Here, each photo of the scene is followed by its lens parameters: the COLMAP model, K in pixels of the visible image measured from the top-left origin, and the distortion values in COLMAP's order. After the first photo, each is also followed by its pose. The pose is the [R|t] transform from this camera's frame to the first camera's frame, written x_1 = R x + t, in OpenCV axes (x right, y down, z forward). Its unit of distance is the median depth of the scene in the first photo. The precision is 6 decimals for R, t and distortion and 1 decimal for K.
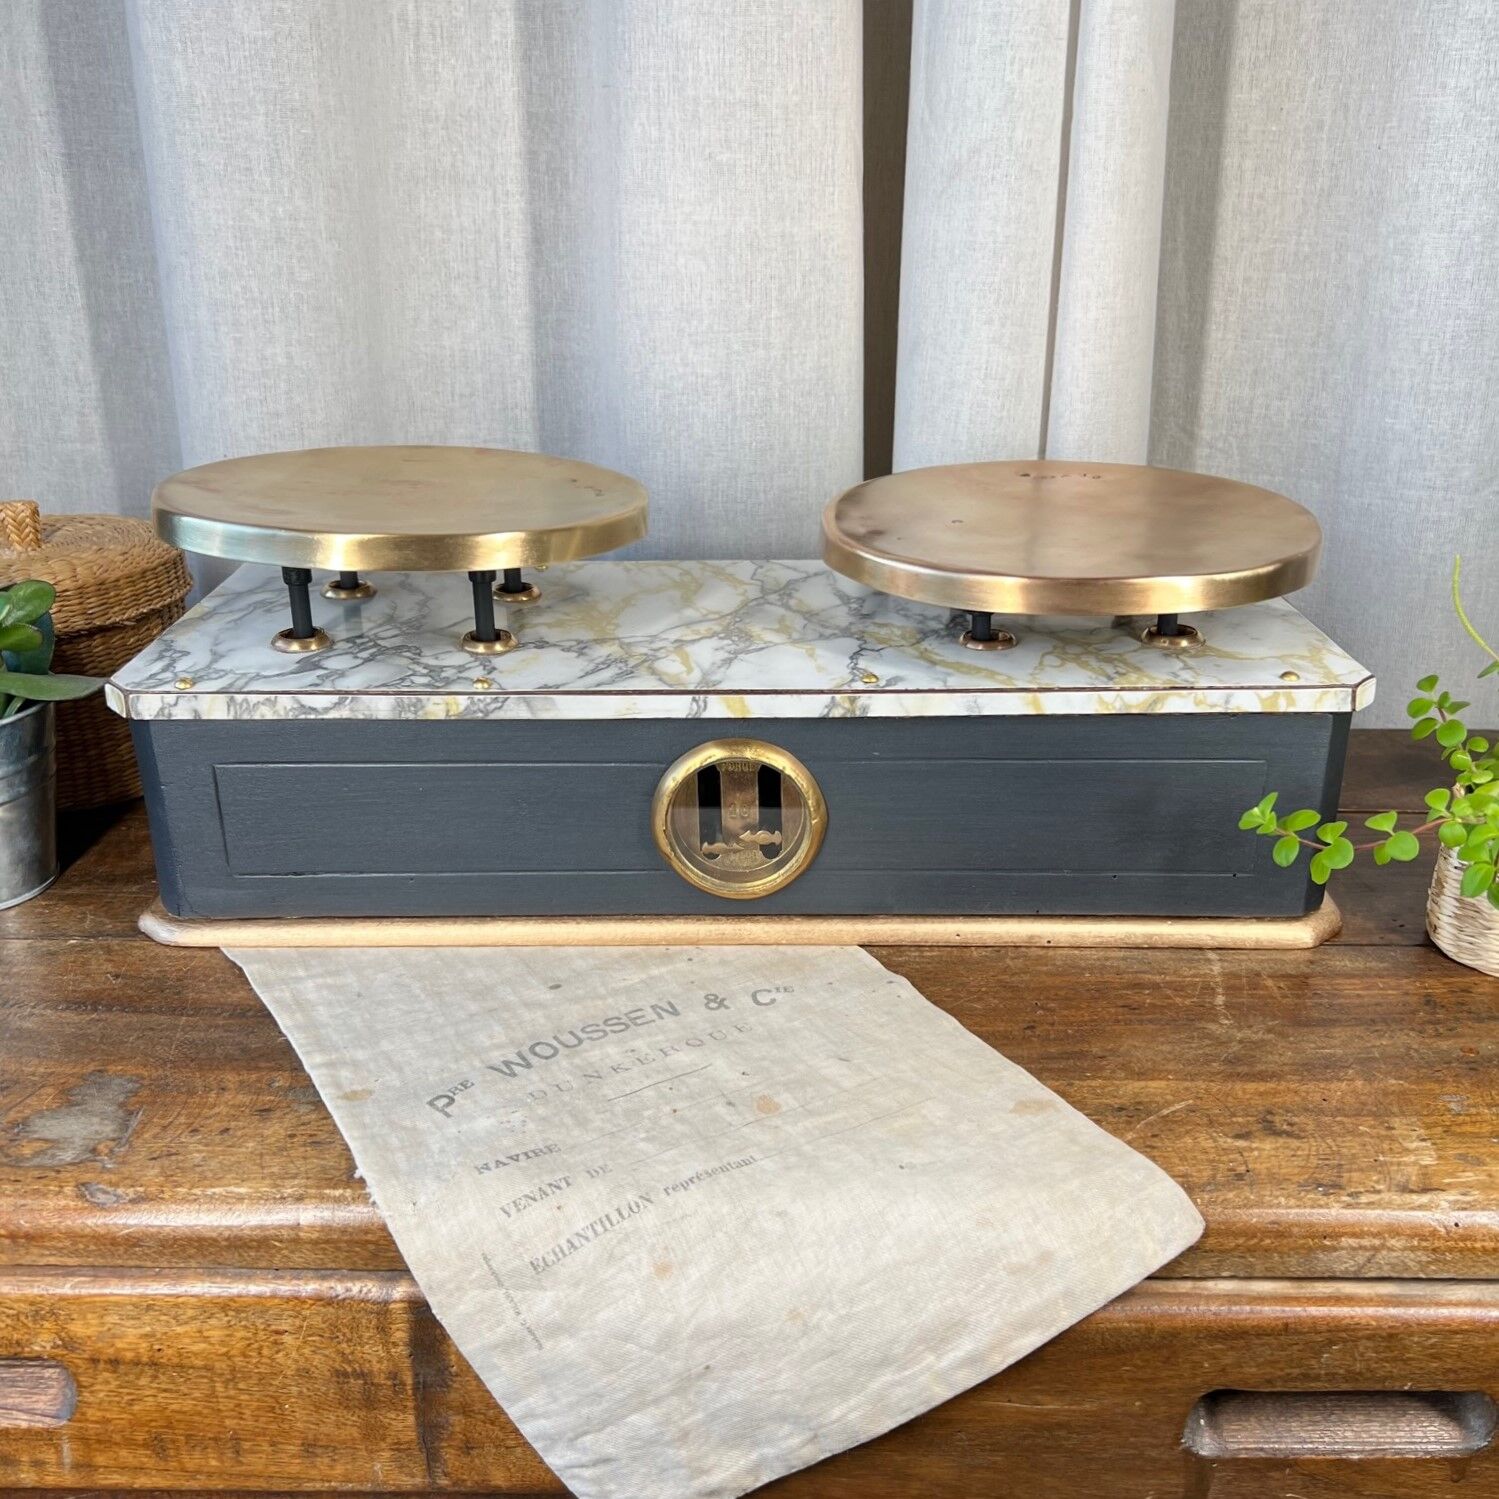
lens RADIAL K [[1530.8, 0, 737.3], [0, 1530.8, 754.8], [0, 0, 1]] dist [0.093786, -0.224912]
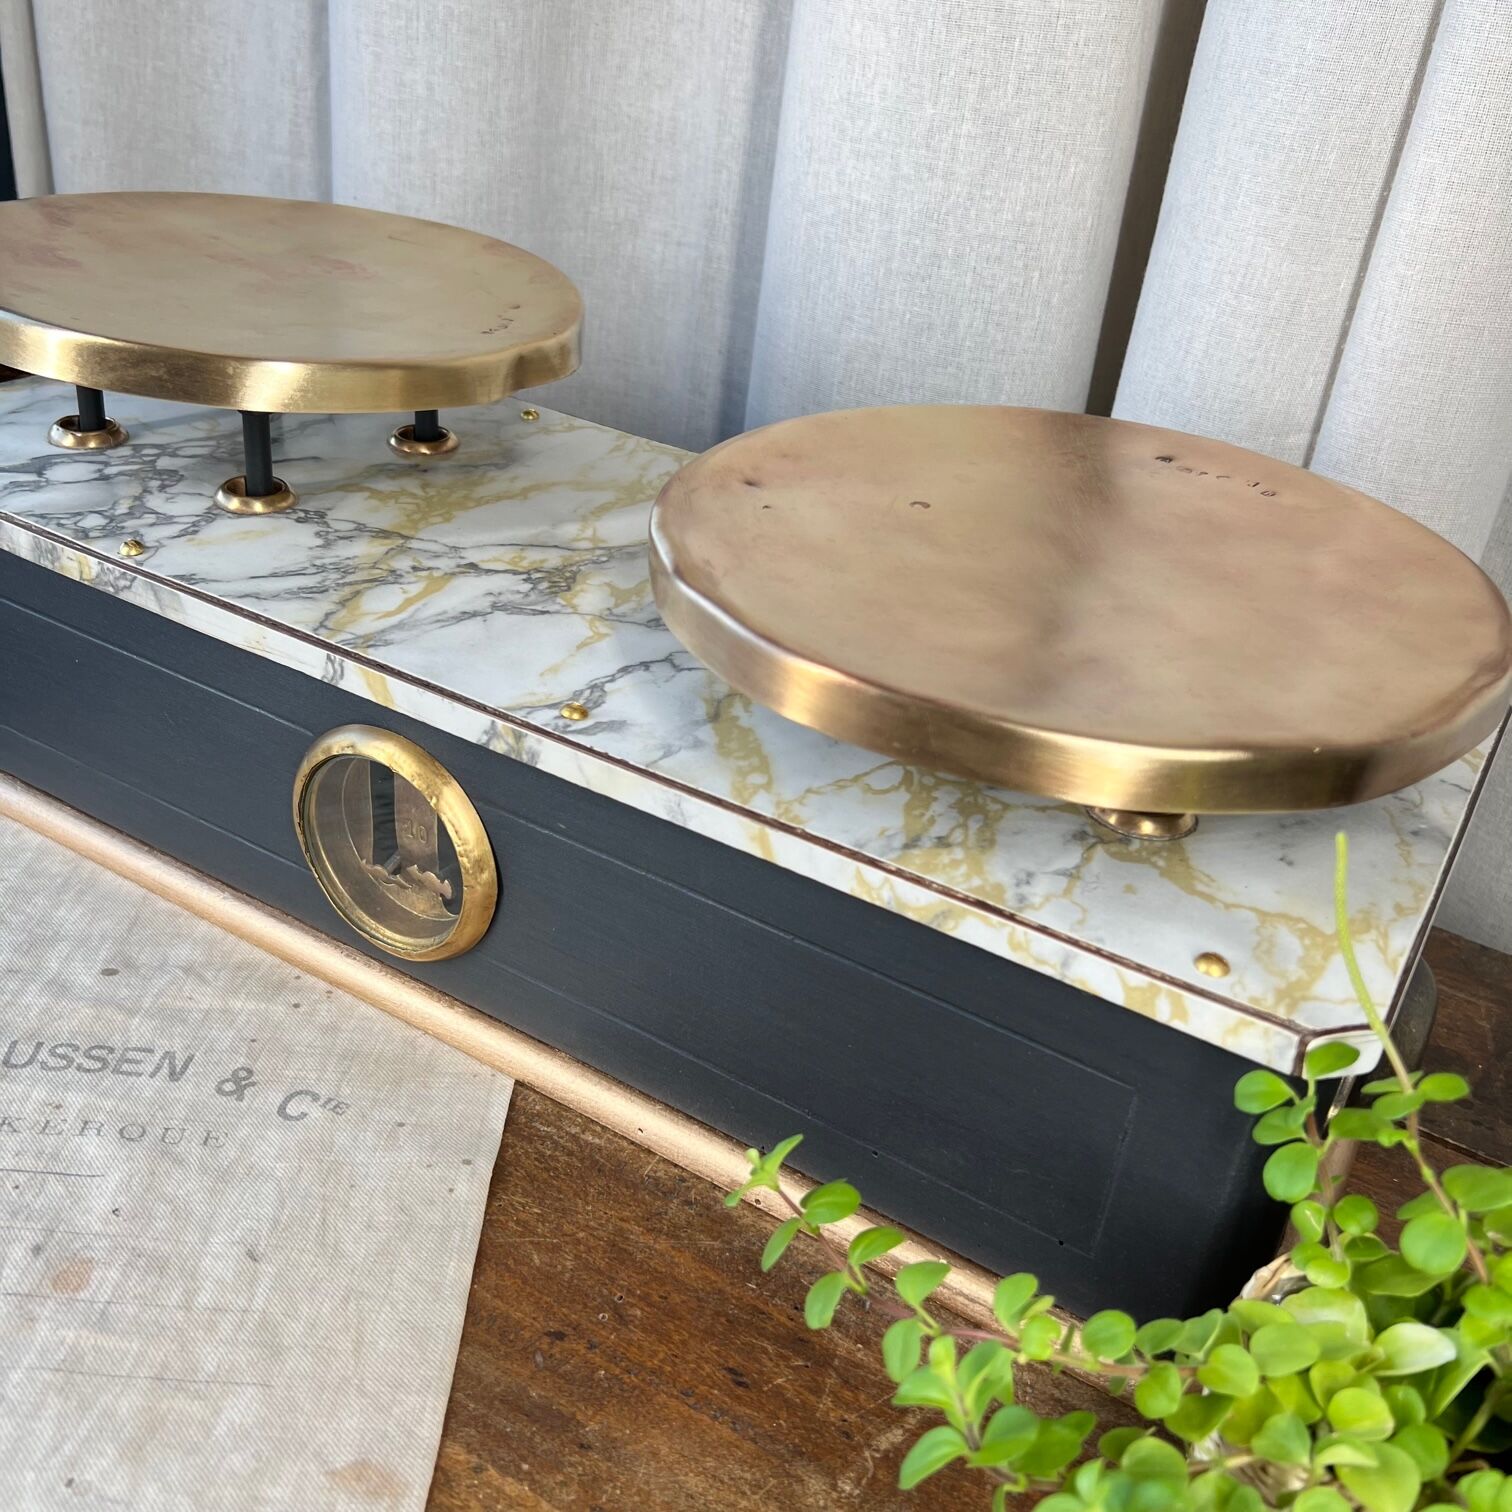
lens RADIAL K [[1556.9, 0, 745.1], [0, 1556.9, 761.2], [0, 0, 1]] dist [0.003348, 0.004859]
pose [[0.854830, 0.328856, -0.401398, 0.399062], [-0.279805, 0.943569, 0.177163, -0.158745], [0.437008, -0.039131, 0.898606, 0.448449]]
